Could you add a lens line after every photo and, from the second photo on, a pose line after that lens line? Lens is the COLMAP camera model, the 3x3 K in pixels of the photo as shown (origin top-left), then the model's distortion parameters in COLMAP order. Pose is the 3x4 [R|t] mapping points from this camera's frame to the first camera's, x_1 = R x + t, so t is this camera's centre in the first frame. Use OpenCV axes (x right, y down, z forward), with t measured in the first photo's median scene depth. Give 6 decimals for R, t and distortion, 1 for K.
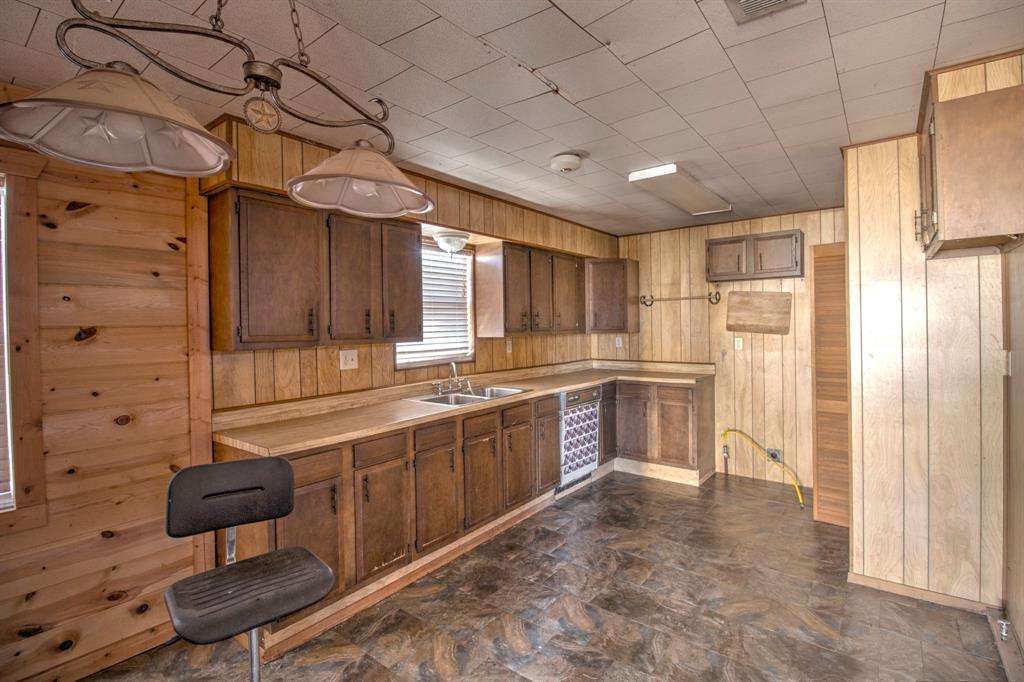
lens RADIAL K [[475.7, 0, 512.8], [0, 475.7, 337.8], [0, 0, 1]] dist [-0.004530, -0.001099]
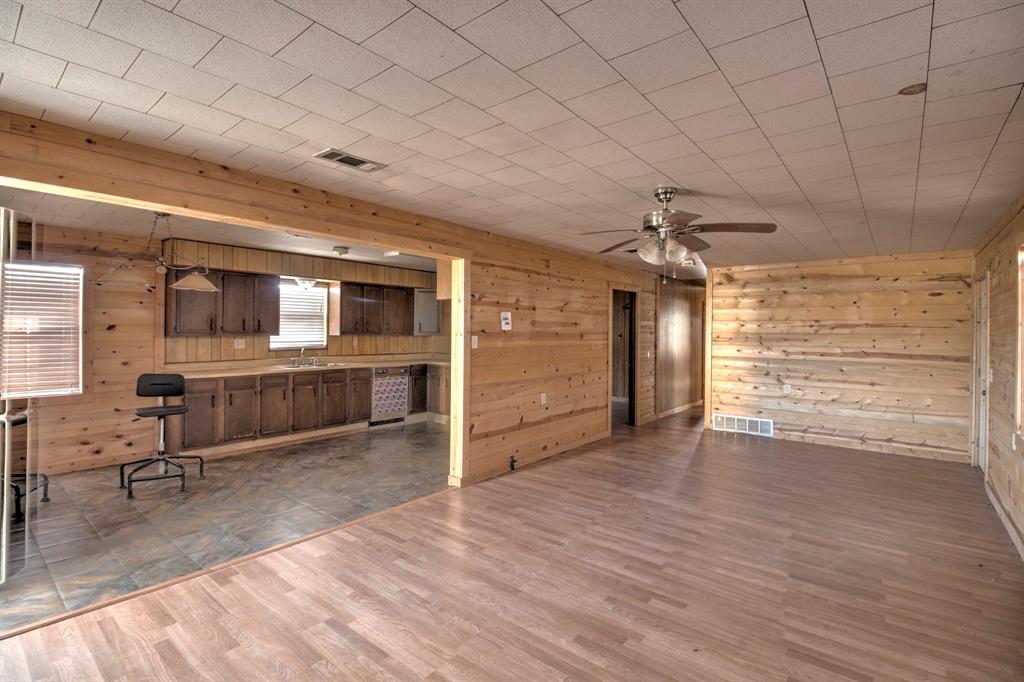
lens RADIAL K [[475.7, 0, 512.3], [0, 475.7, 334.6], [0, 0, 1]] dist [-0.004530, -0.001099]
pose [[0.999486, 0.024597, -0.020570, 0.855777], [-0.024958, 0.999536, -0.017475, 0.014357], [0.020130, 0.017979, 0.999636, -0.985048]]
